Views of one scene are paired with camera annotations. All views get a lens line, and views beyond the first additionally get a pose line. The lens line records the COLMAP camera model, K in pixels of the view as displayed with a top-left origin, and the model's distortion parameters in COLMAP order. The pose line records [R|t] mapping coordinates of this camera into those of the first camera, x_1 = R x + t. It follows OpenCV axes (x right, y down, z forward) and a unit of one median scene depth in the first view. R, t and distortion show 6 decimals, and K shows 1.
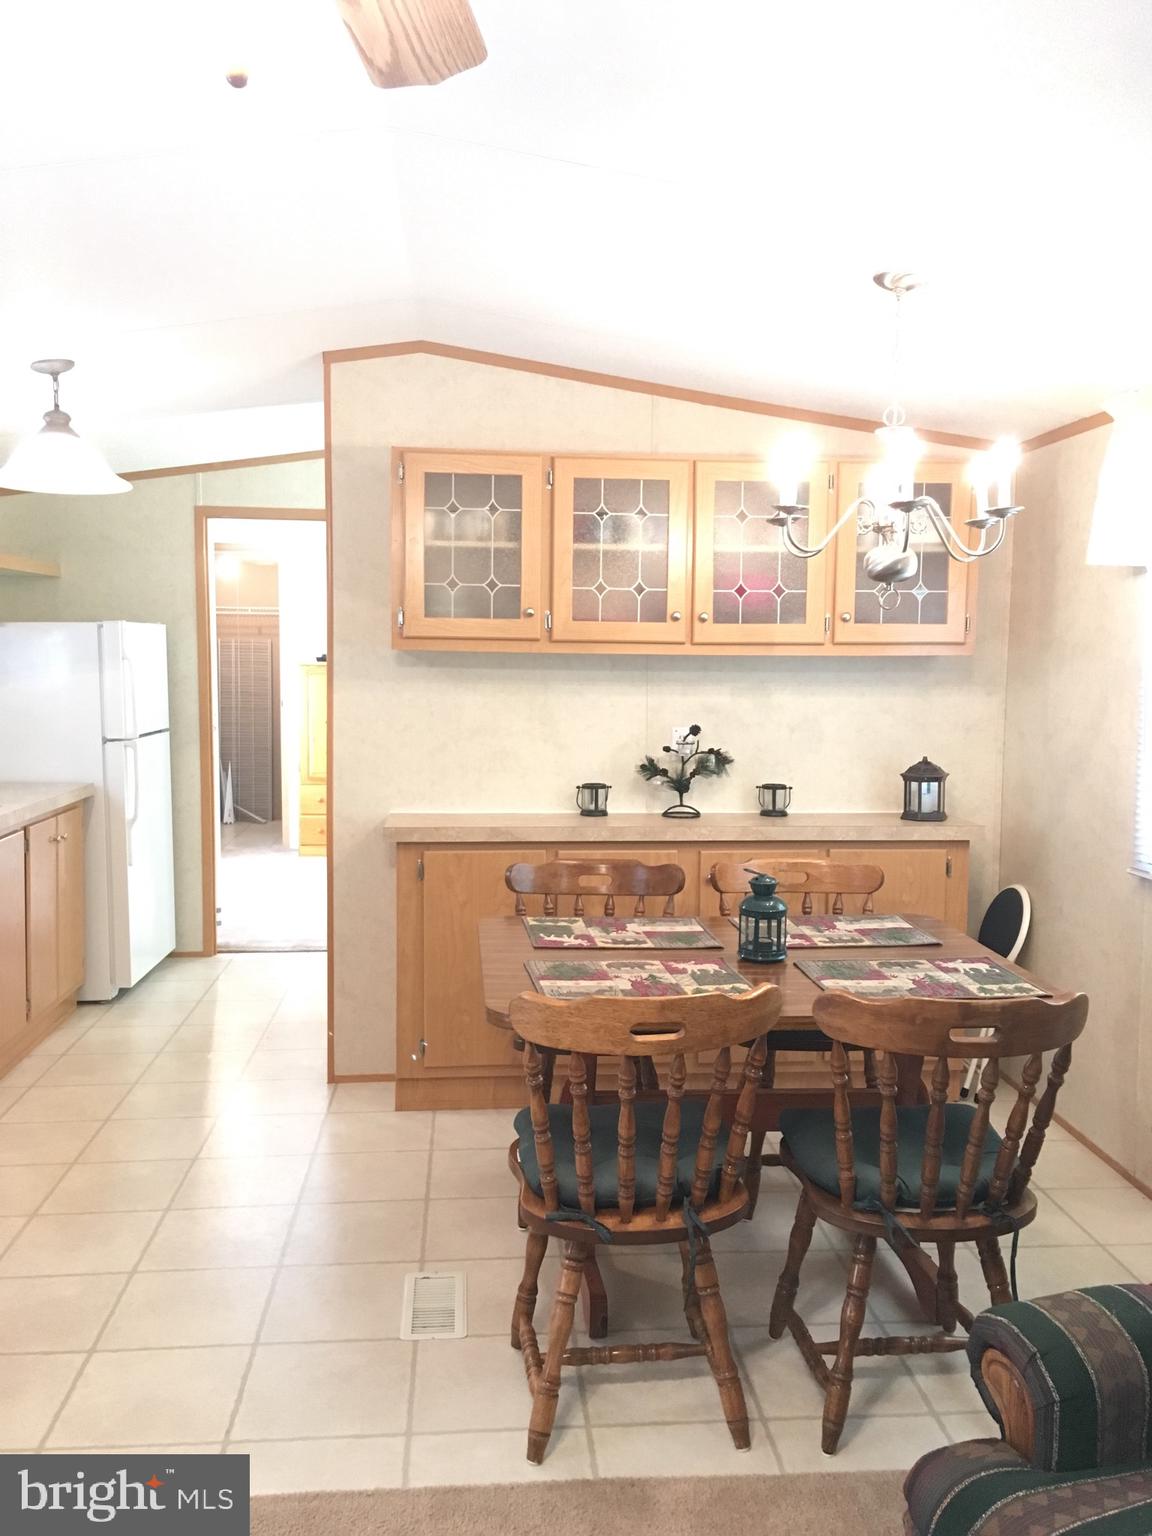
lens RADIAL K [[1317.5, 0, 576.4], [0, 1317.5, 768.0], [0, 0, 1]] dist [0.068026, -0.007448]
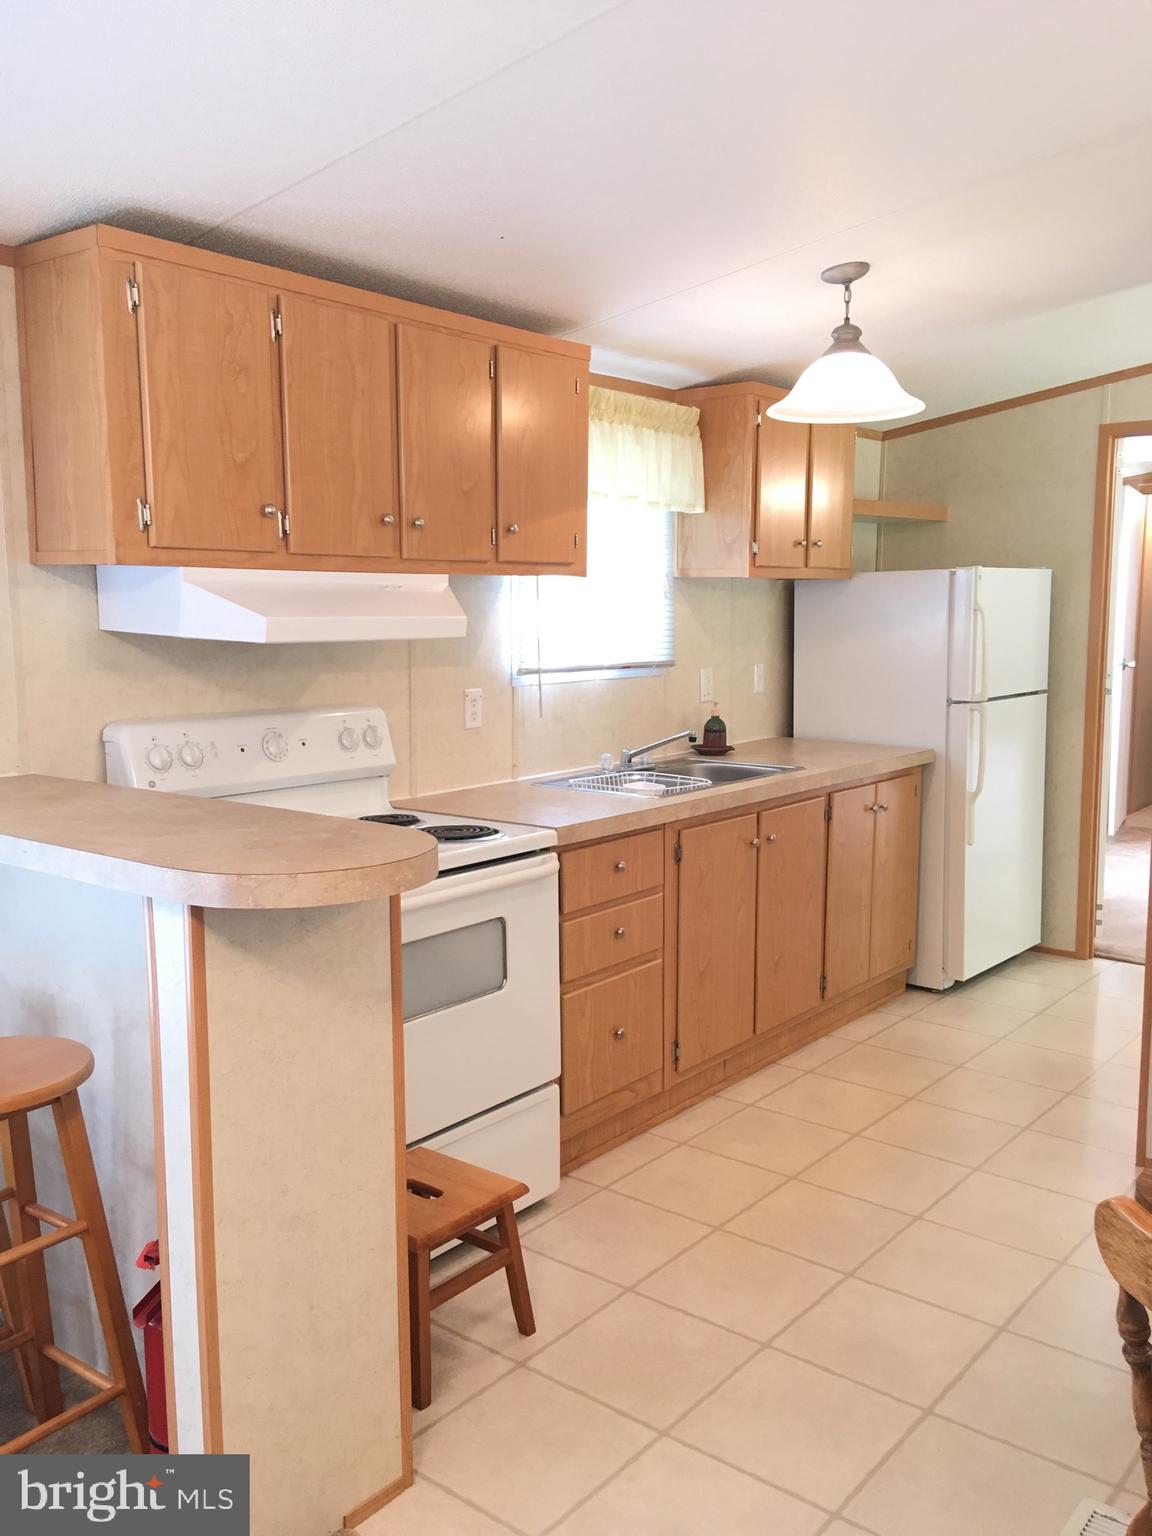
lens RADIAL K [[1317.5, 0, 577.7], [0, 1317.5, 765.1], [0, 0, 1]] dist [0.068026, -0.007448]
pose [[0.726784, 0.079193, -0.682285, 0.072485], [-0.055273, 0.996853, 0.056826, -0.015153], [0.684638, -0.003588, 0.728874, 0.180611]]
